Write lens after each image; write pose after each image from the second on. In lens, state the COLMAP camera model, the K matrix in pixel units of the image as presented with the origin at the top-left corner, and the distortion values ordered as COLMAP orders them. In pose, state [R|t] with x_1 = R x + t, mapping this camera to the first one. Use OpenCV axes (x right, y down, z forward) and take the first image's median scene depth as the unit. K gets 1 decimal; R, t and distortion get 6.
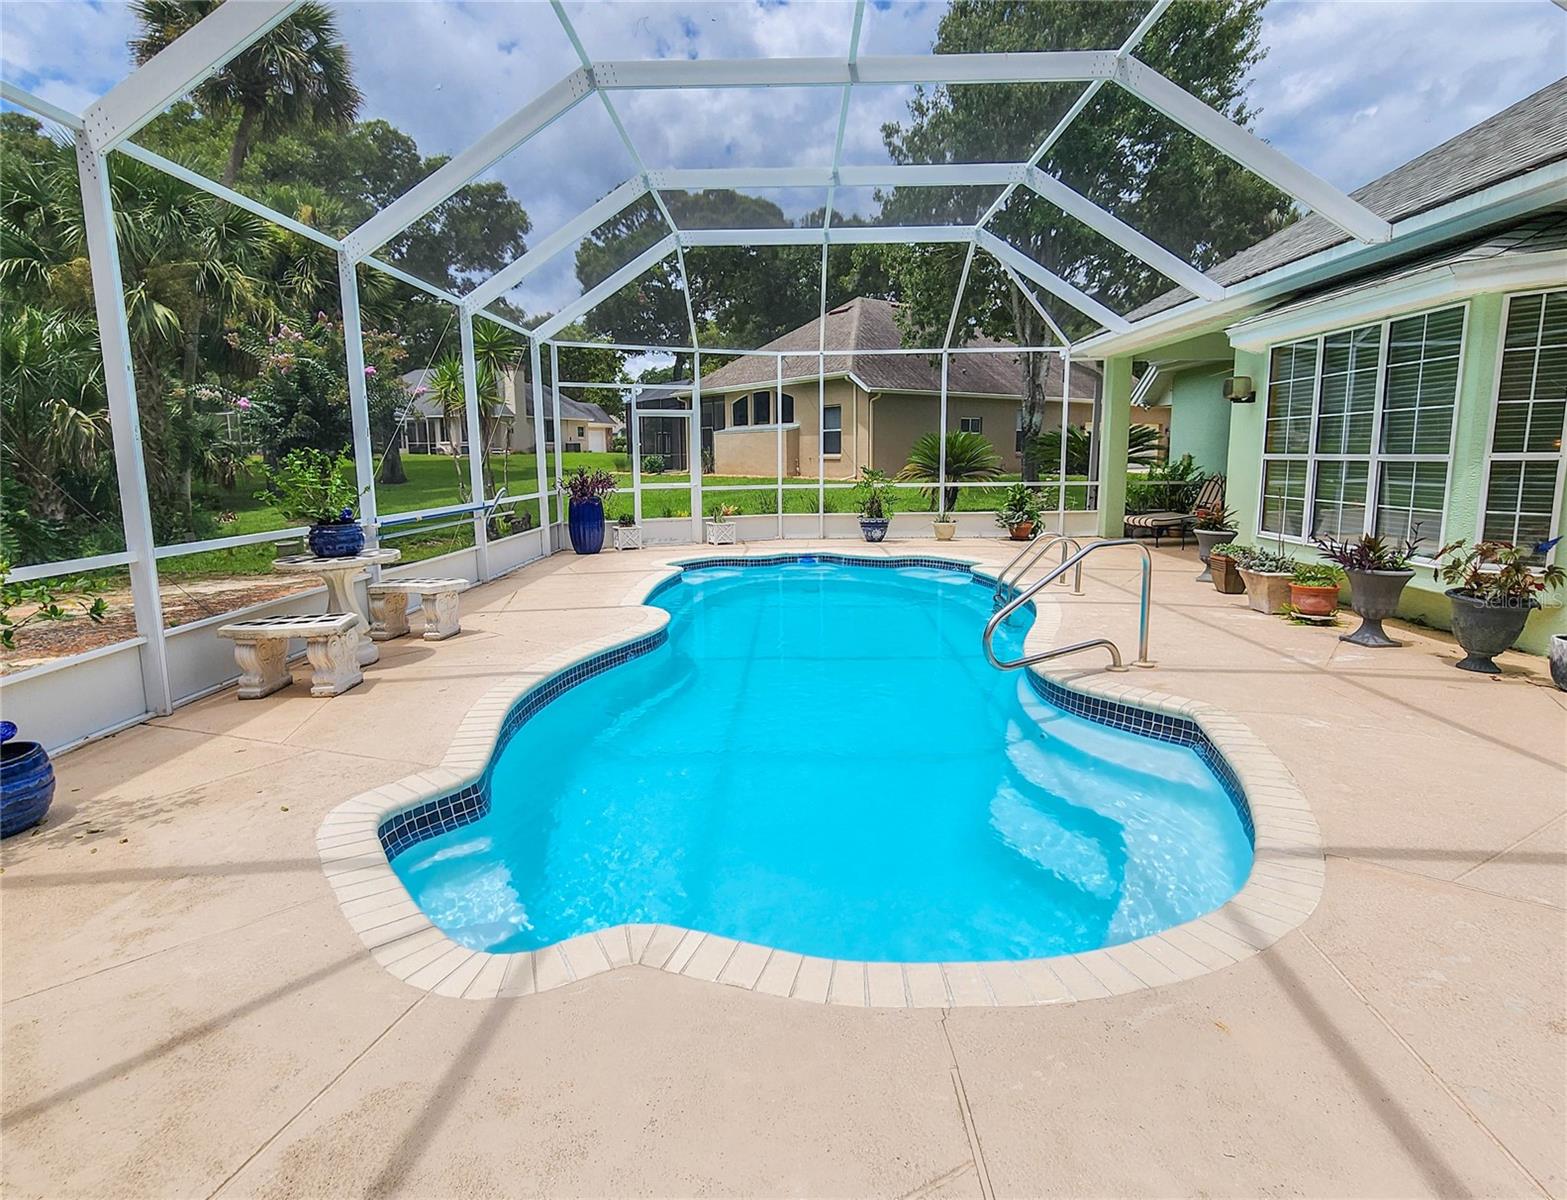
lens RADIAL K [[798.4, 0, 757.7], [0, 798.4, 539.0], [0, 0, 1]] dist [0.004553, 0.002260]
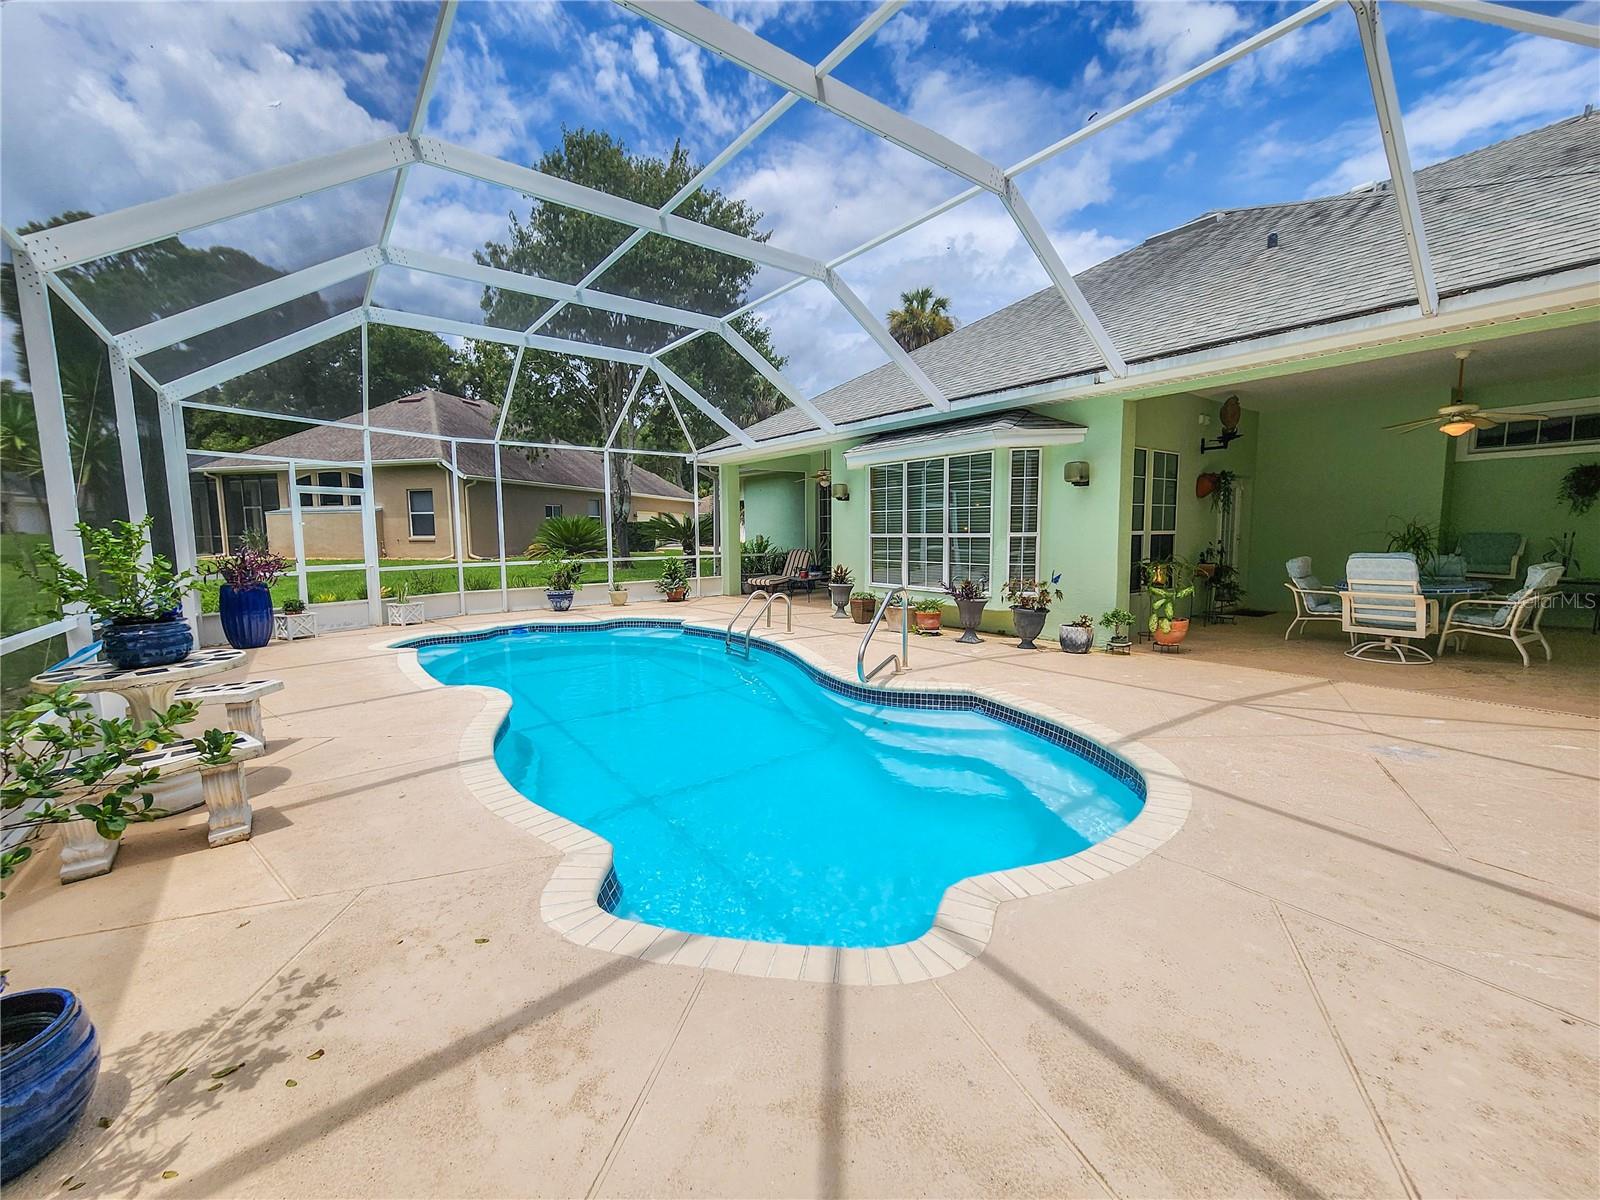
lens RADIAL K [[656.7, 0, 788.9], [0, 656.7, 591.3], [0, 0, 1]] dist [0.005257, 0.001112]
pose [[0.776700, -0.053757, 0.627573, -0.489342], [0.068040, 0.997682, 0.001251, -0.008757], [-0.626185, 0.041728, 0.778557, 0.149356]]
